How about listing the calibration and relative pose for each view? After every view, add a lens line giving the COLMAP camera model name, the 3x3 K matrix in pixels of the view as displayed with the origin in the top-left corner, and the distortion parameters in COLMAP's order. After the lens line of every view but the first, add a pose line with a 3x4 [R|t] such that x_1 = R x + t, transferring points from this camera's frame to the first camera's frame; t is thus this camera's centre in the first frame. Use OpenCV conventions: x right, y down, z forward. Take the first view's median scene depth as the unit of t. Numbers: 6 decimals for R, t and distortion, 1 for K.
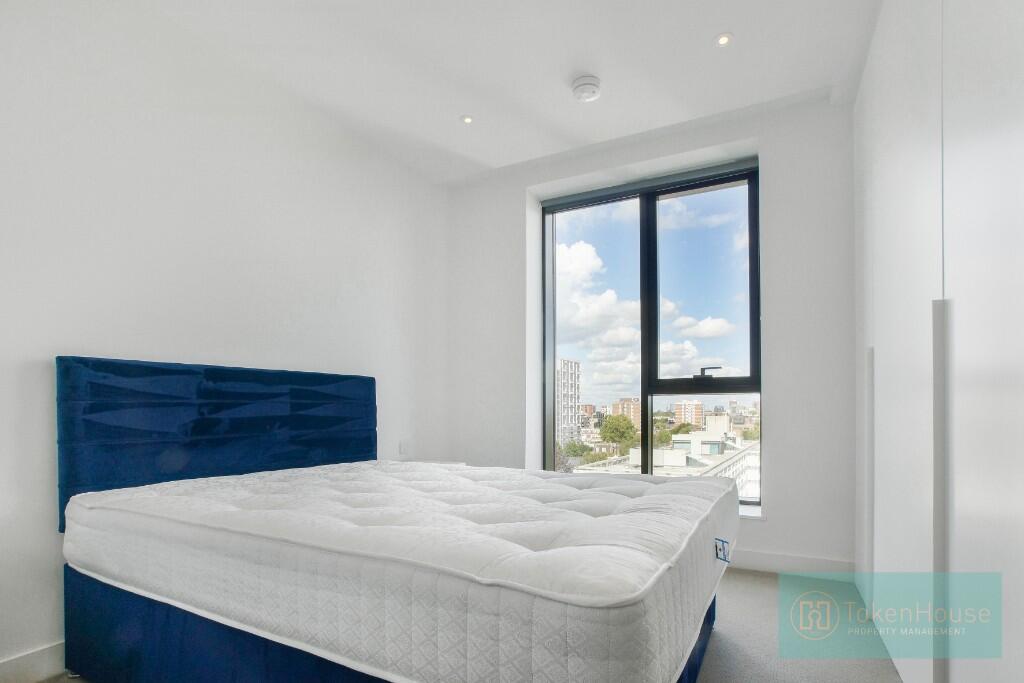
lens RADIAL K [[526.0, 0, 511.0], [0, 526.0, 403.4], [0, 0, 1]] dist [-0.073832, 0.048683]
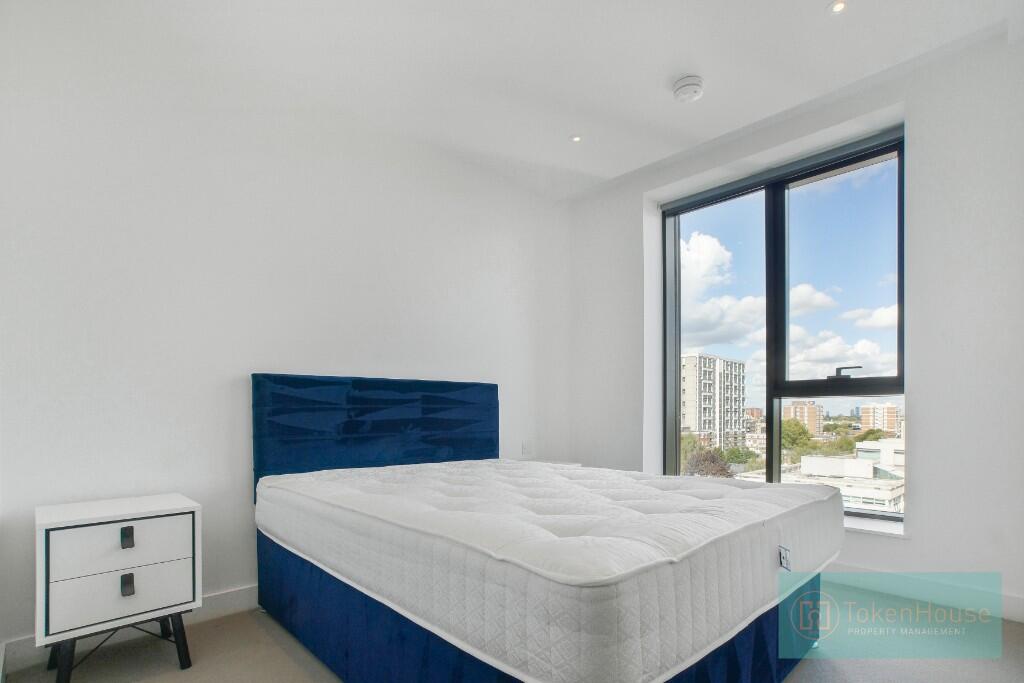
lens RADIAL K [[526.0, 0, 511.0], [0, 526.0, 403.4], [0, 0, 1]] dist [-0.073832, 0.048683]
pose [[0.944487, -0.006209, -0.328489, 0.153422], [0.003654, 0.999958, -0.008393, 0.000433], [0.328528, 0.006727, 0.944470, -0.048582]]
